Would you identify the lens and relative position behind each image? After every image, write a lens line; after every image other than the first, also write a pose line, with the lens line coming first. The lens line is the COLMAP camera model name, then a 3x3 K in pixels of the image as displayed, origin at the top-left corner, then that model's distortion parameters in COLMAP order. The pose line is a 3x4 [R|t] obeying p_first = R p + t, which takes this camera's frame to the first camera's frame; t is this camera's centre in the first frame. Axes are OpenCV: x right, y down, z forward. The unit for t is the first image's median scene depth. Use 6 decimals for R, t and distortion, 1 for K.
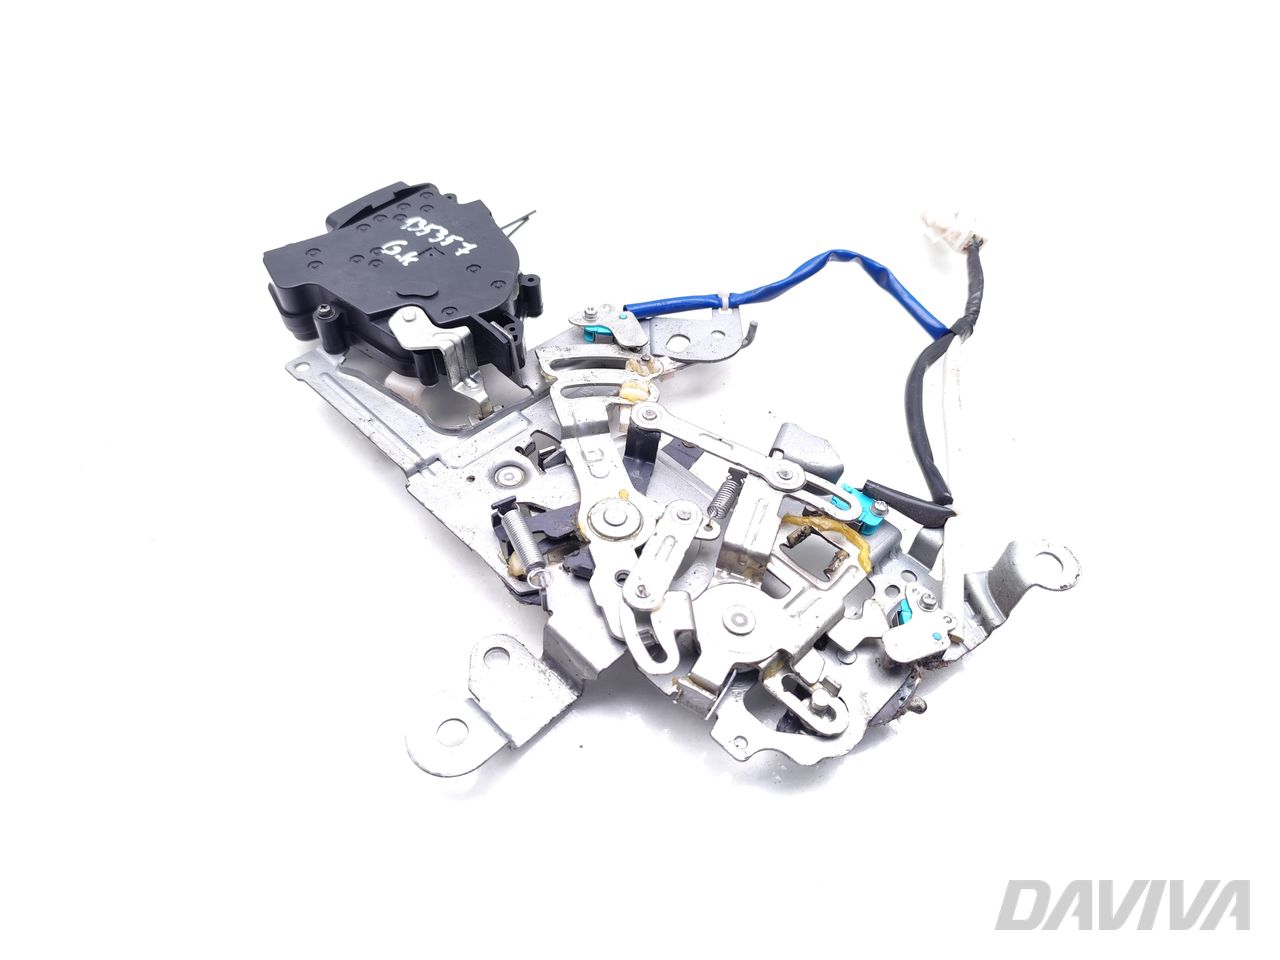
lens RADIAL K [[919.0, 0, 640.0], [0, 919.0, 480.0], [0, 0, 1]] dist [-0.000421, -0.000076]
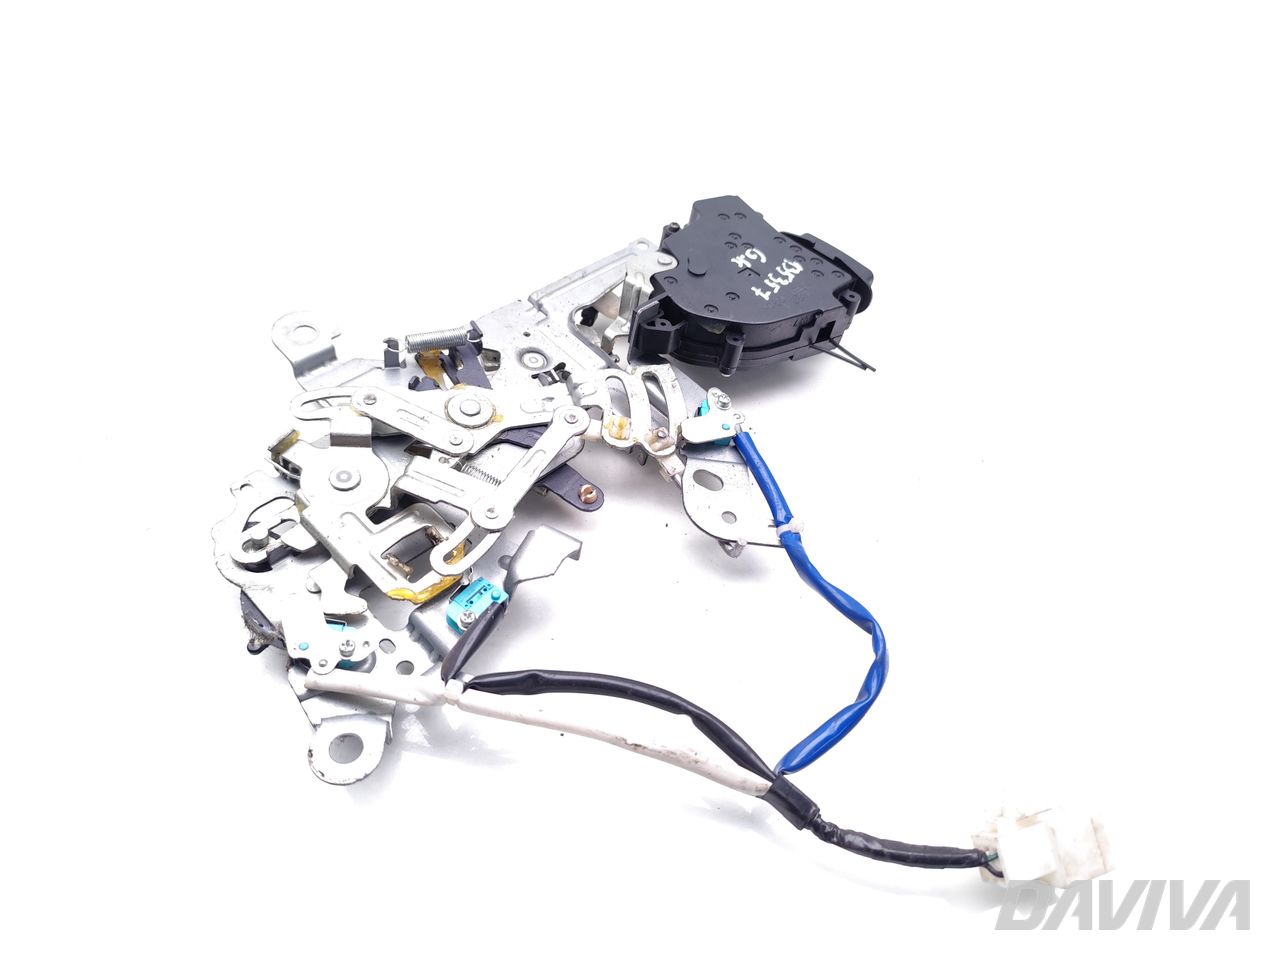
lens RADIAL K [[919.0, 0, 640.0], [0, 919.0, 480.0], [0, 0, 1]] dist [-0.000421, -0.000076]
pose [[0.029420, 0.731970, -0.680701, 0.685510], [-0.854192, 0.372085, 0.363192, -0.434799], [0.519125, 0.570764, 0.636190, 0.369777]]
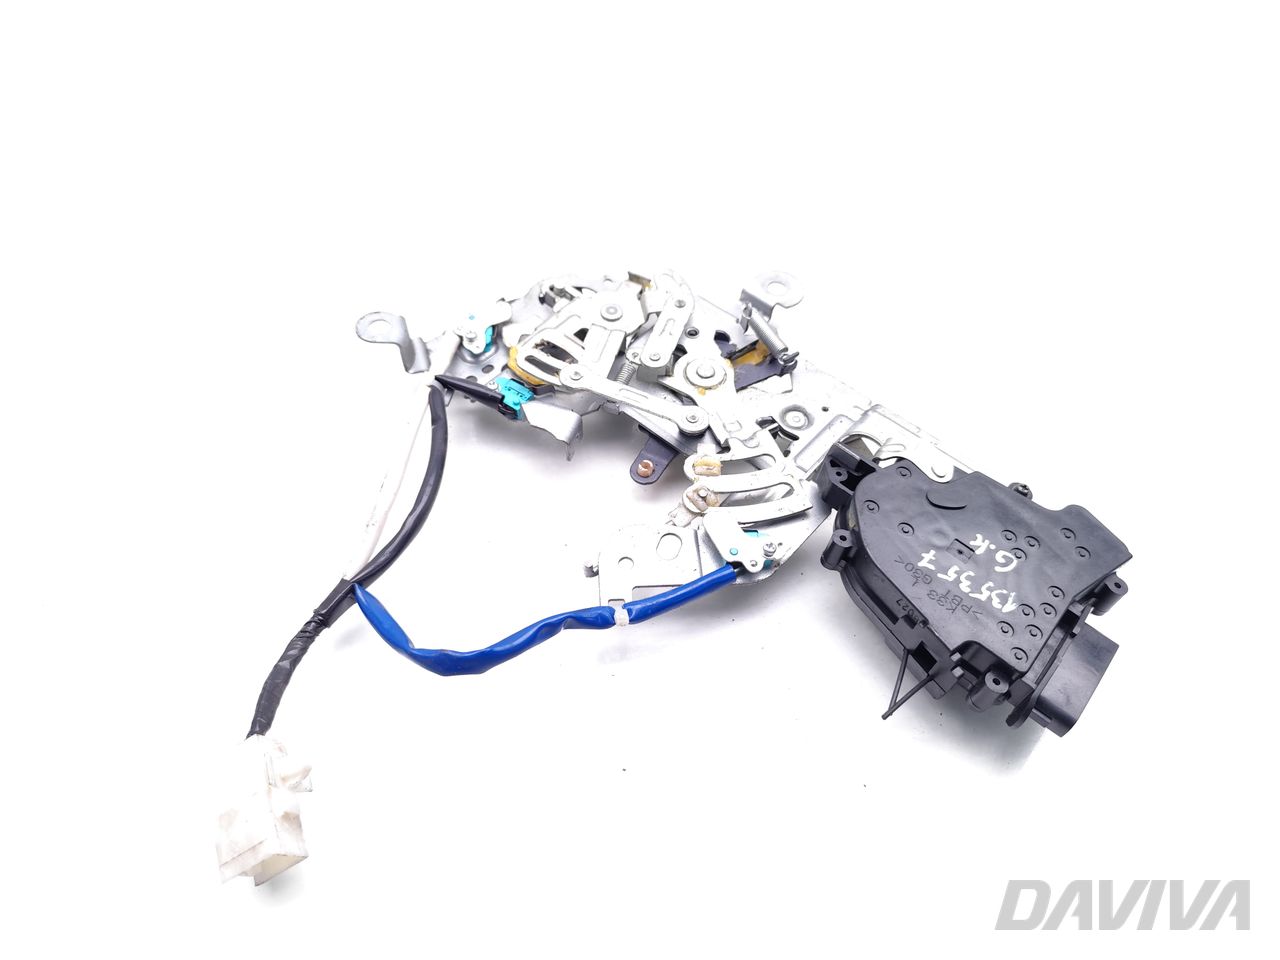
lens RADIAL K [[919.0, 0, 640.0], [0, 919.0, 480.0], [0, 0, 1]] dist [-0.000421, -0.000076]
pose [[-0.989690, -0.019763, -0.141857, 0.205733], [-0.135434, -0.193115, 0.971784, -1.043926], [-0.046601, 0.980977, 0.188448, 0.768298]]
